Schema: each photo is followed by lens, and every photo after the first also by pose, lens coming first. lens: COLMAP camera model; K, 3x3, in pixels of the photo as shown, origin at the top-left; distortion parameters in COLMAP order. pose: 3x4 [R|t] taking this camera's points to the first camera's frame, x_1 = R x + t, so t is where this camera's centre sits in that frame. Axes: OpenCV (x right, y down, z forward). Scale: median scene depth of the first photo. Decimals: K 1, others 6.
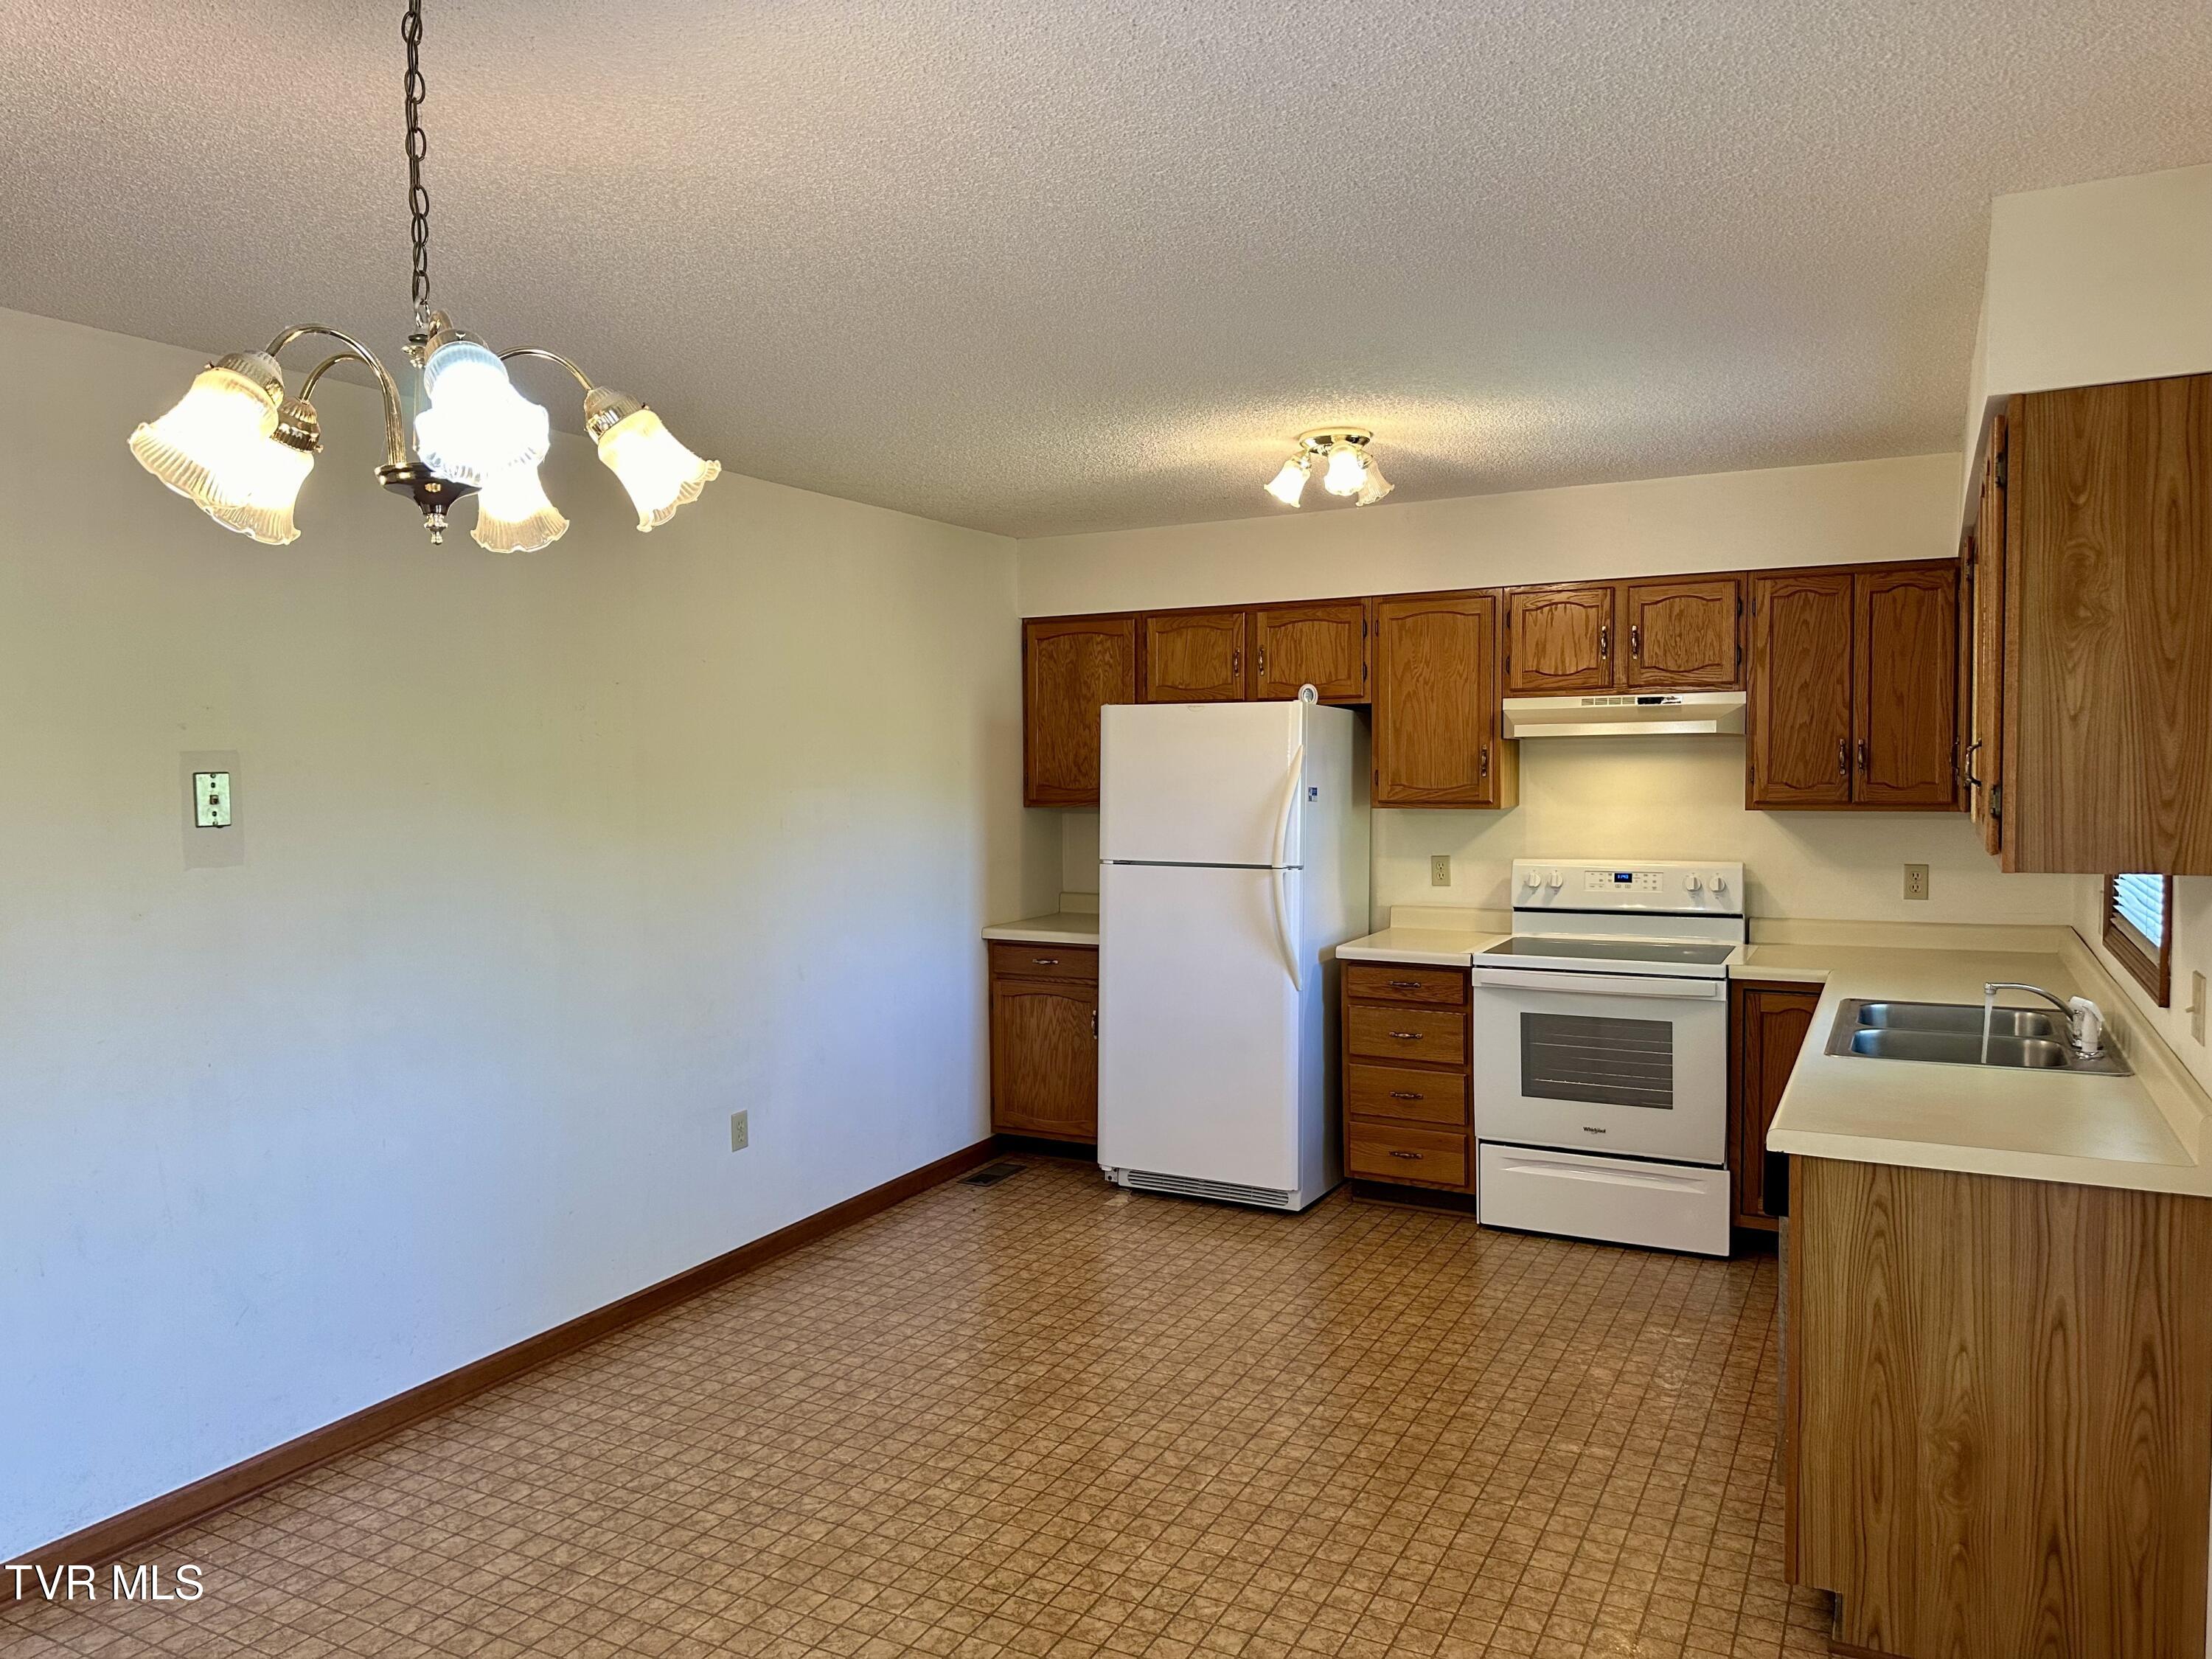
lens RADIAL K [[1539.0, 0, 1112.5], [0, 1539.0, 840.8], [0, 0, 1]] dist [0.152211, -0.211928]
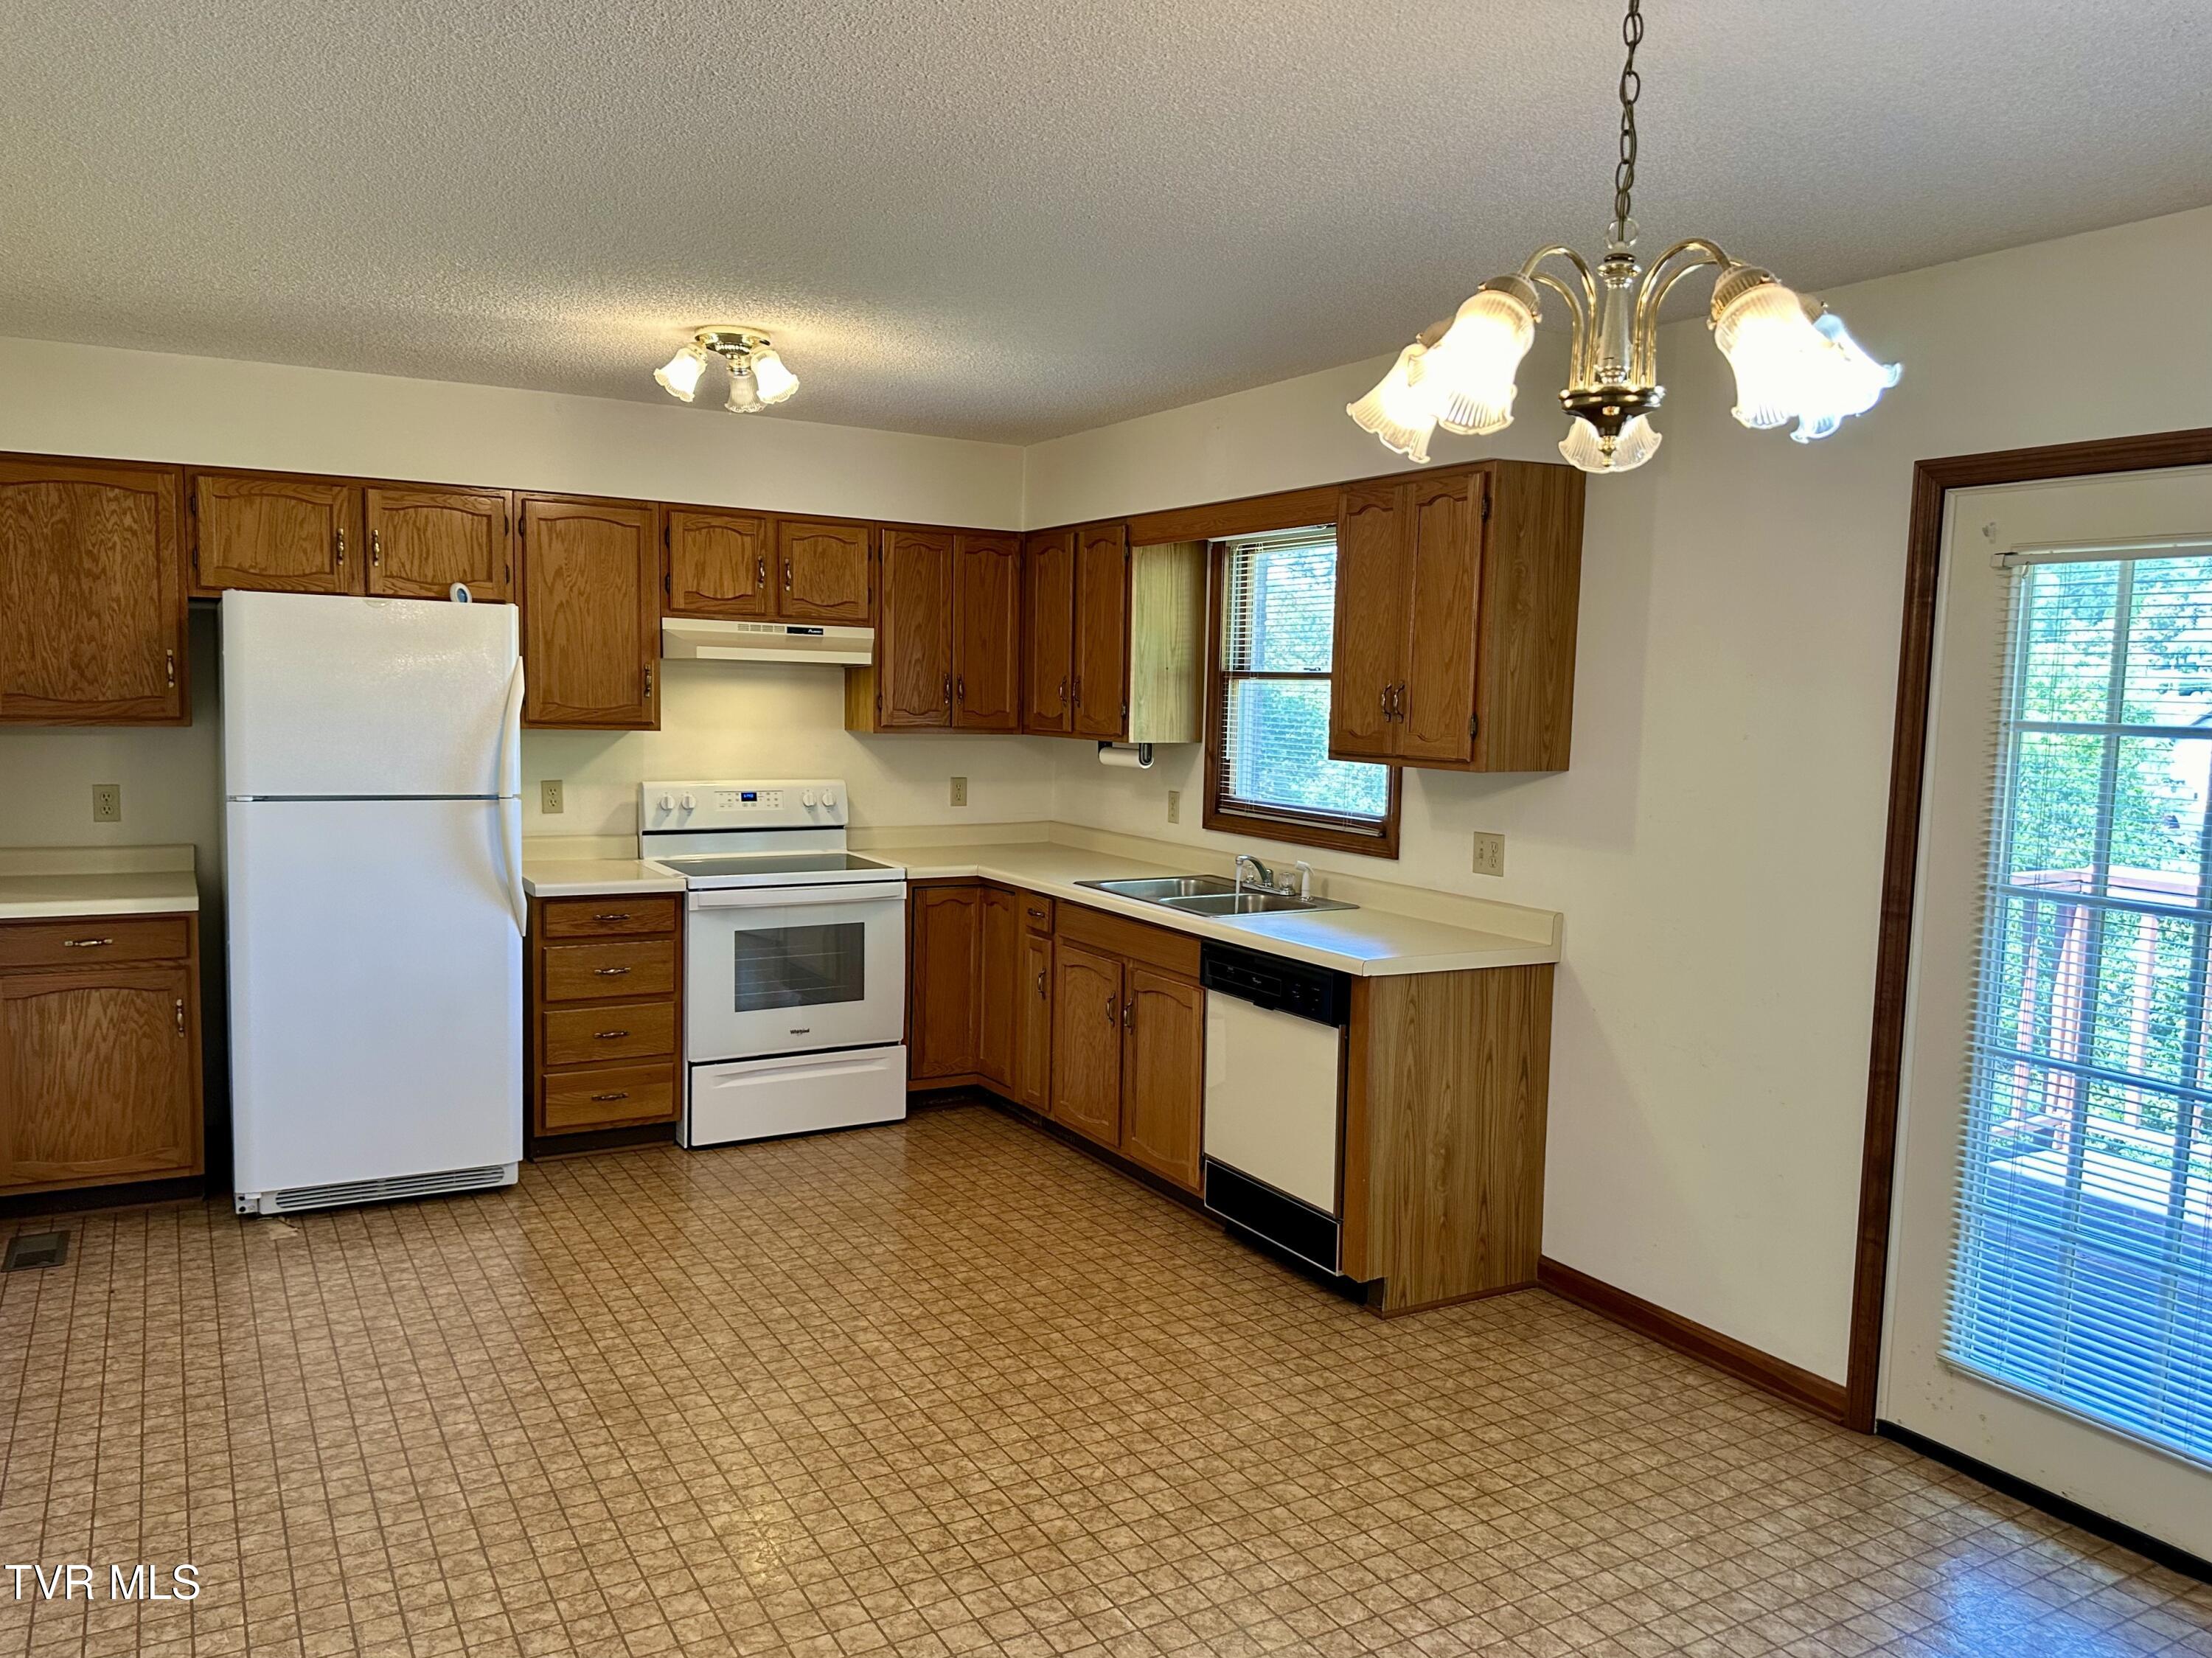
lens RADIAL K [[1585.5, 0, 1104.0], [0, 1585.5, 837.4], [0, 0, 1]] dist [0.159580, -0.243384]
pose [[0.551287, -0.054743, 0.832518, -0.456018], [0.017085, 0.998377, 0.054335, -0.003669], [-0.834141, -0.015730, 0.551328, 0.214685]]
